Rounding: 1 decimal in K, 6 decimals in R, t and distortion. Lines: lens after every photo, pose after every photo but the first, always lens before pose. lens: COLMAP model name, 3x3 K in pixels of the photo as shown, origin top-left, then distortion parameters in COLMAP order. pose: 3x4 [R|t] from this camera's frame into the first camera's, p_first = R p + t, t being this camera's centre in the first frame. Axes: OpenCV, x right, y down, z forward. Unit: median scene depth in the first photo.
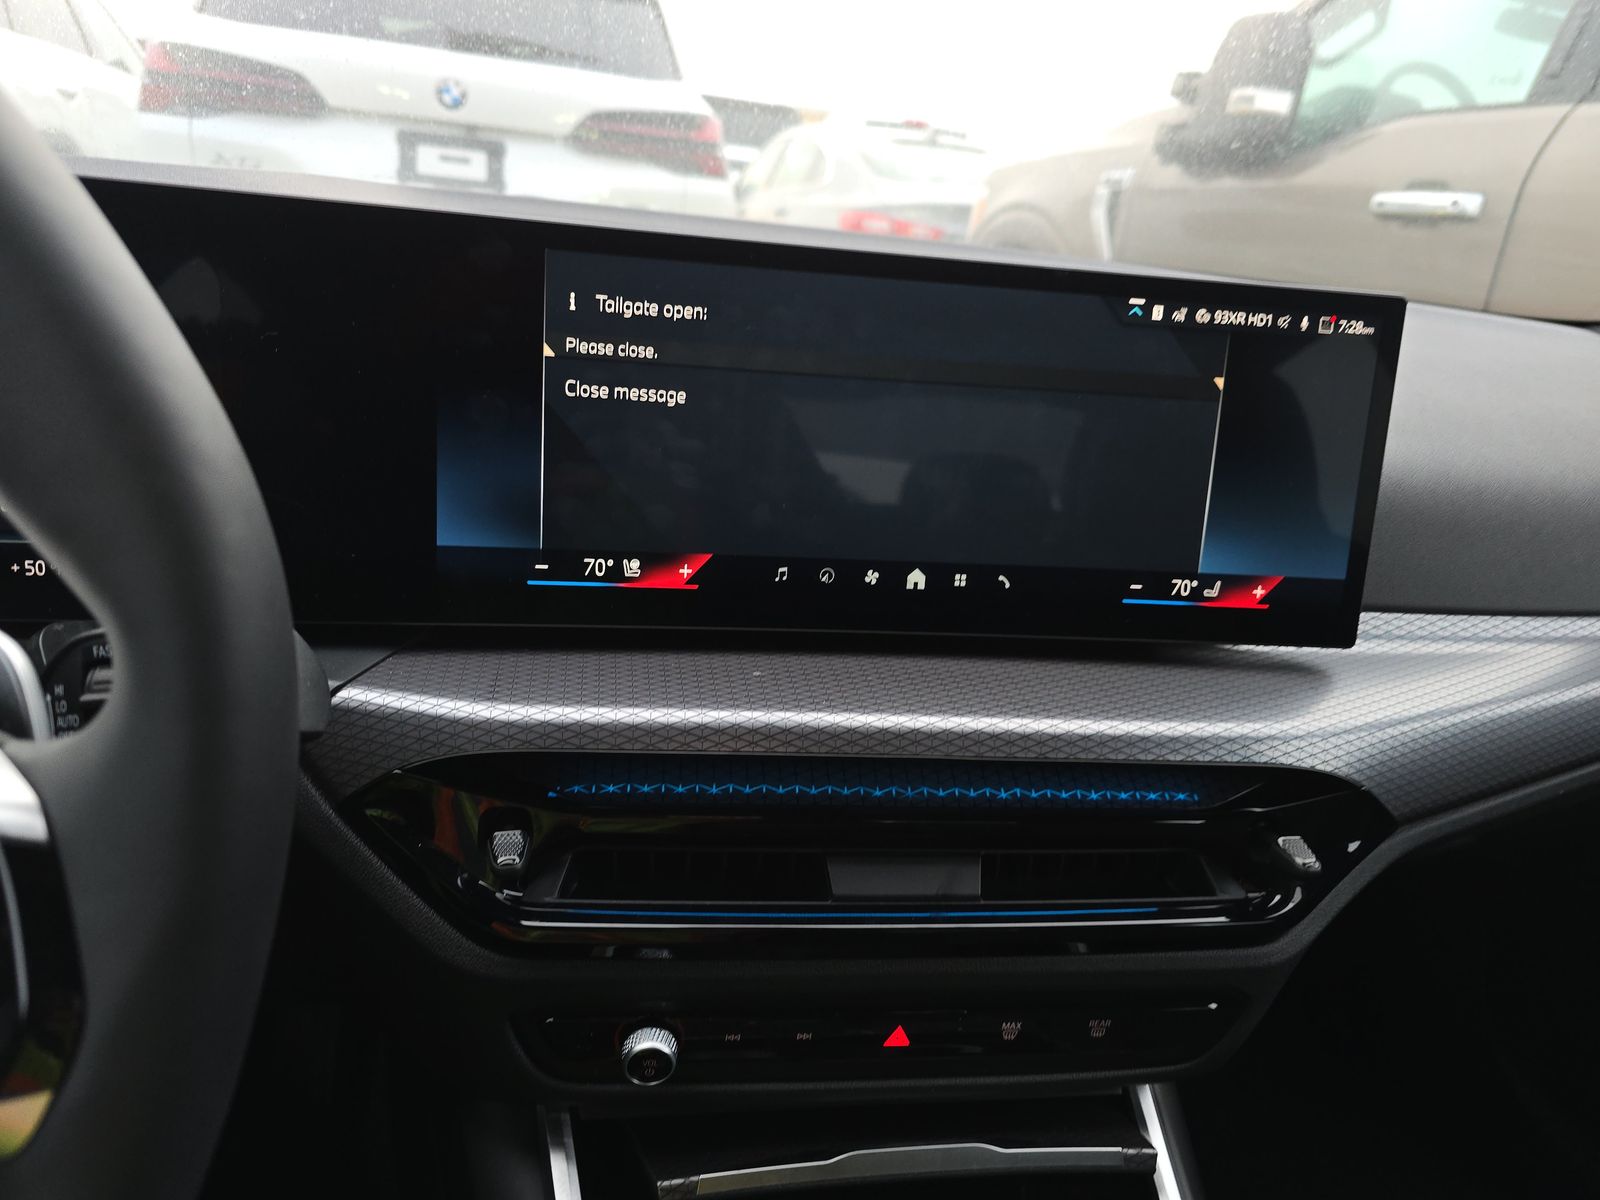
lens RADIAL K [[1038.4, 0, 809.0], [0, 1038.4, 598.2], [0, 0, 1]] dist [0.049026, -0.055557]
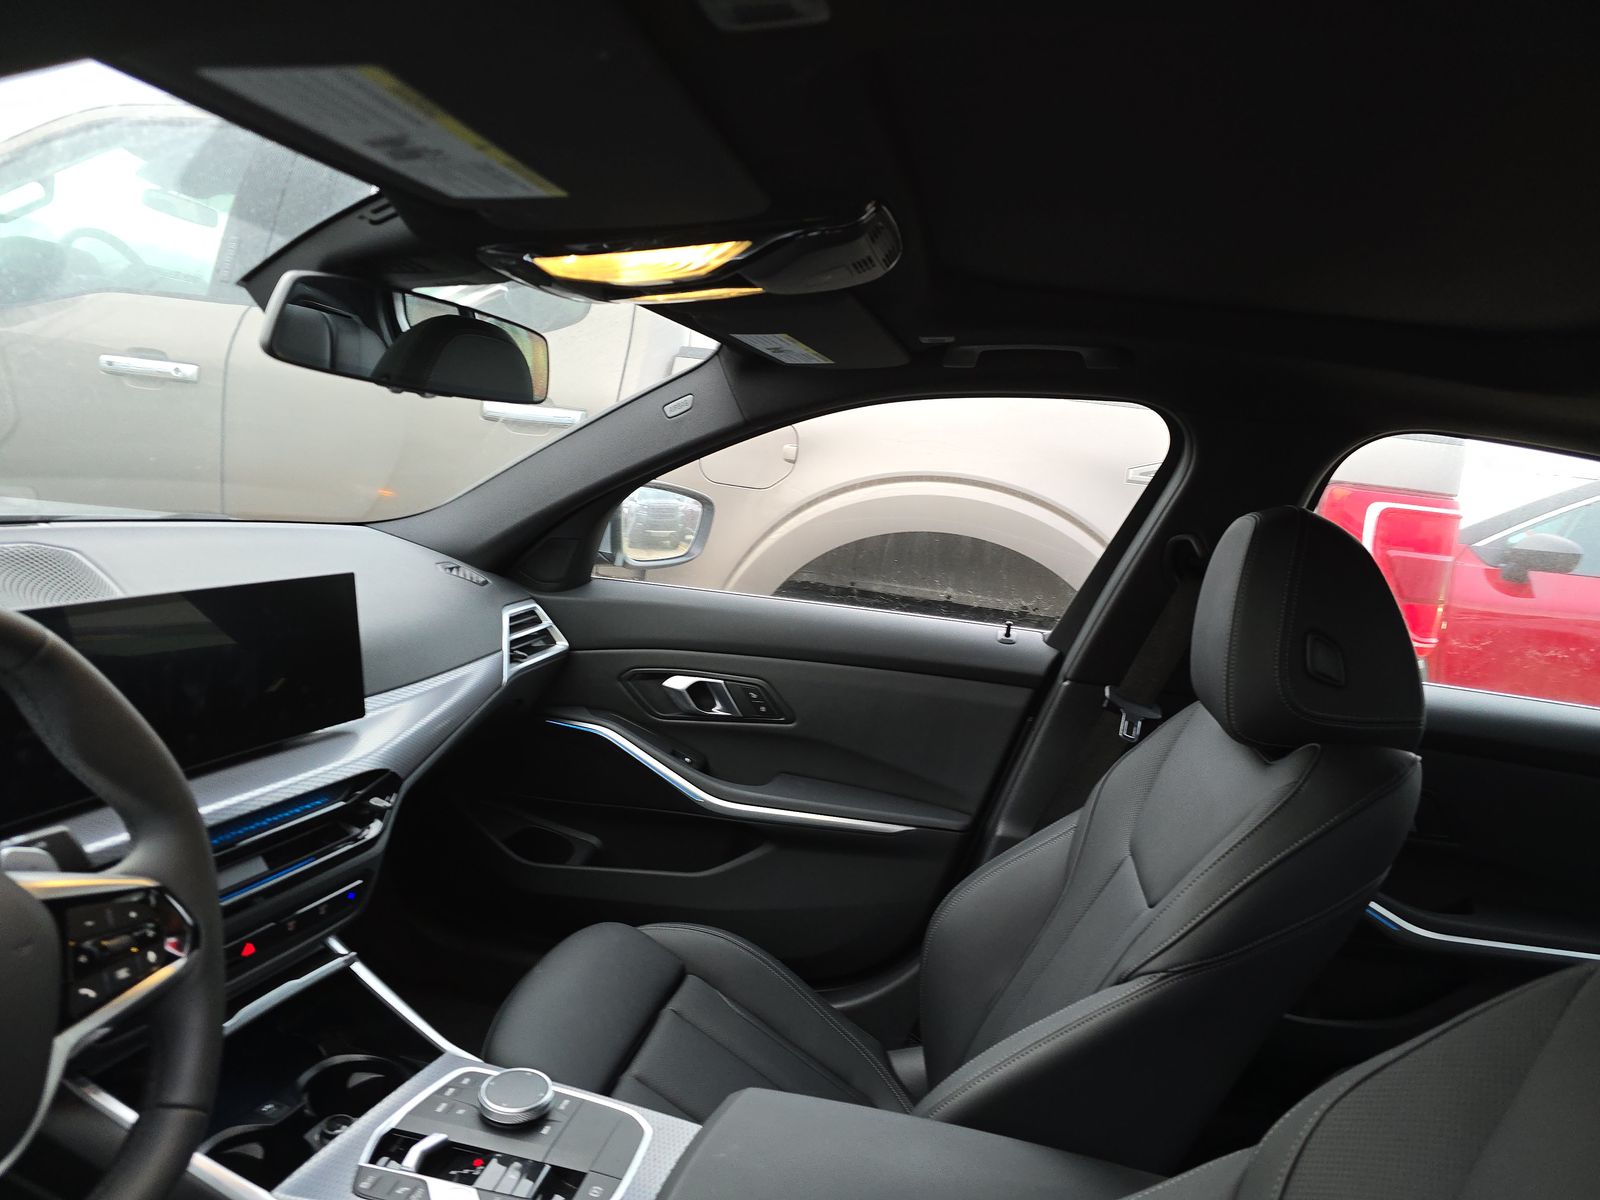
lens RADIAL K [[1038.4, 0, 809.0], [0, 1038.4, 598.2], [0, 0, 1]] dist [0.049026, -0.055557]
pose [[0.431671, -0.164206, 0.886959, -1.023944], [0.219108, 0.972929, 0.073485, -0.155452], [-0.875015, 0.162619, 0.455964, -0.921004]]
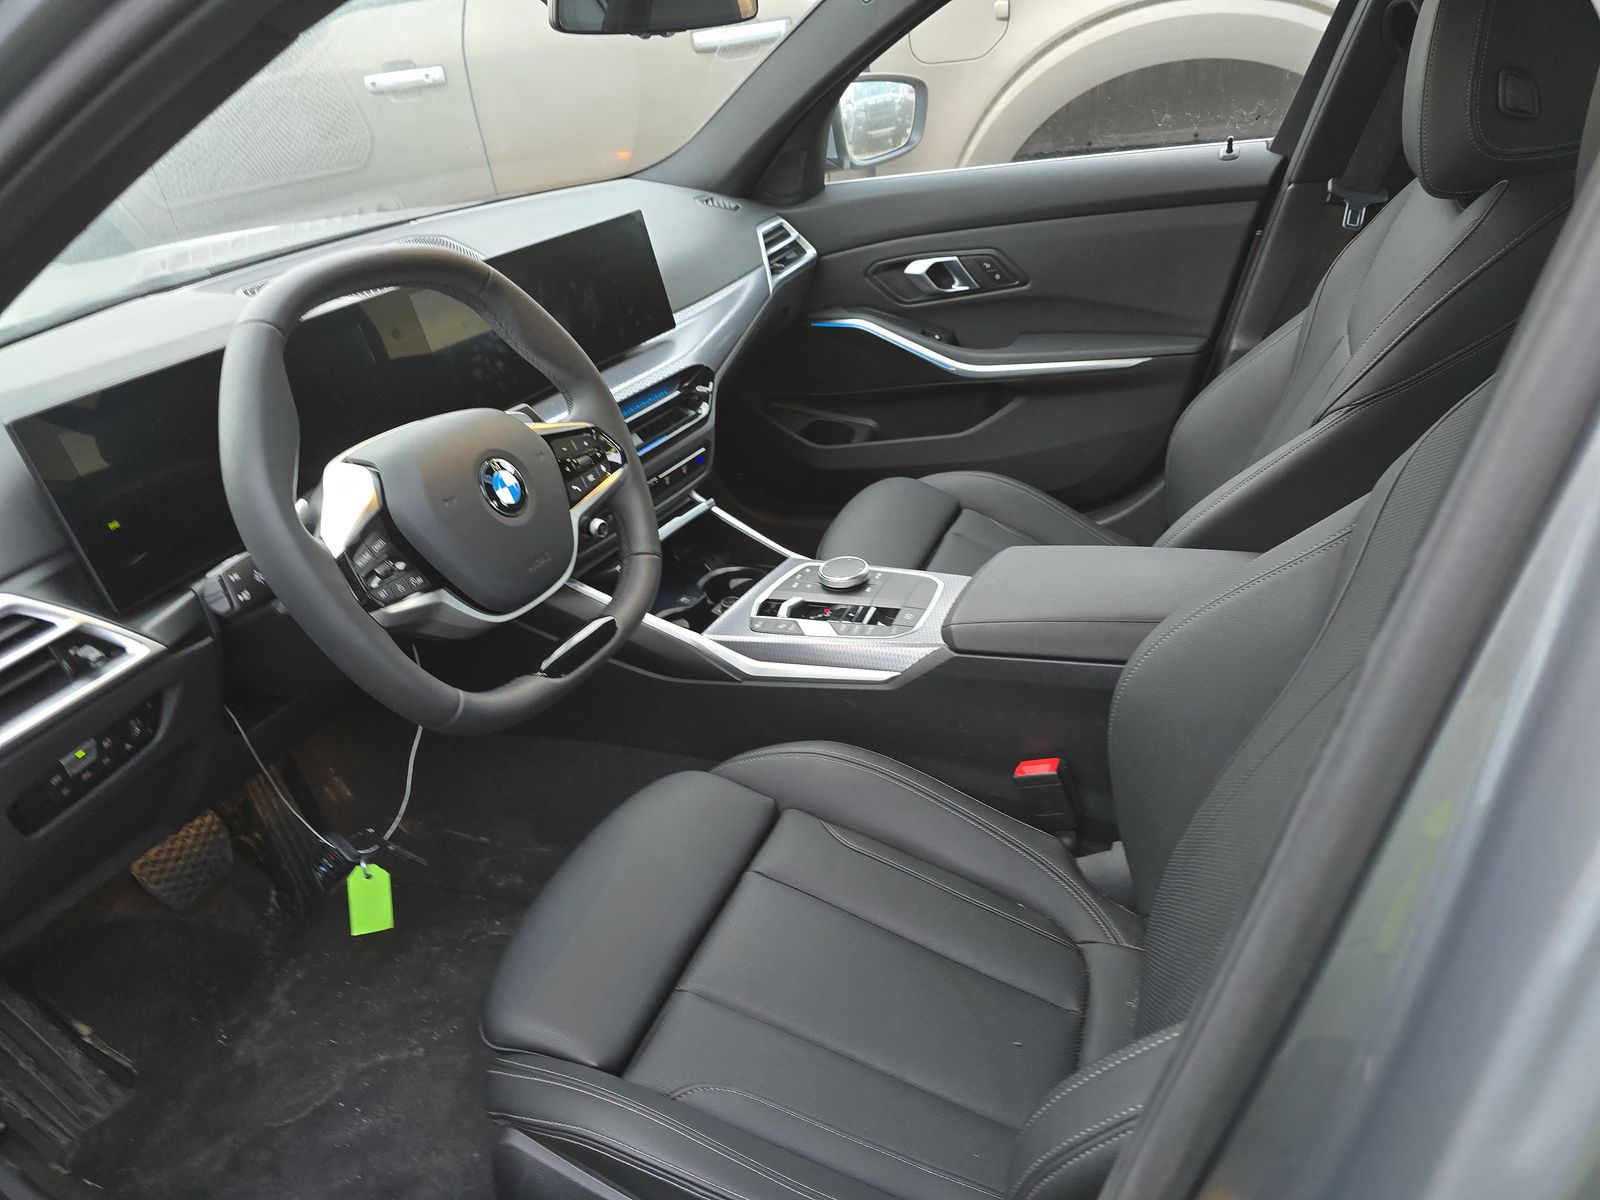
lens RADIAL K [[1038.4, 0, 809.0], [0, 1038.4, 598.2], [0, 0, 1]] dist [0.049026, -0.055557]
pose [[0.575847, -0.517622, 0.632825, -1.475968], [0.418521, 0.851569, 0.315705, -0.071028], [-0.702311, 0.083053, 0.707009, -1.246950]]
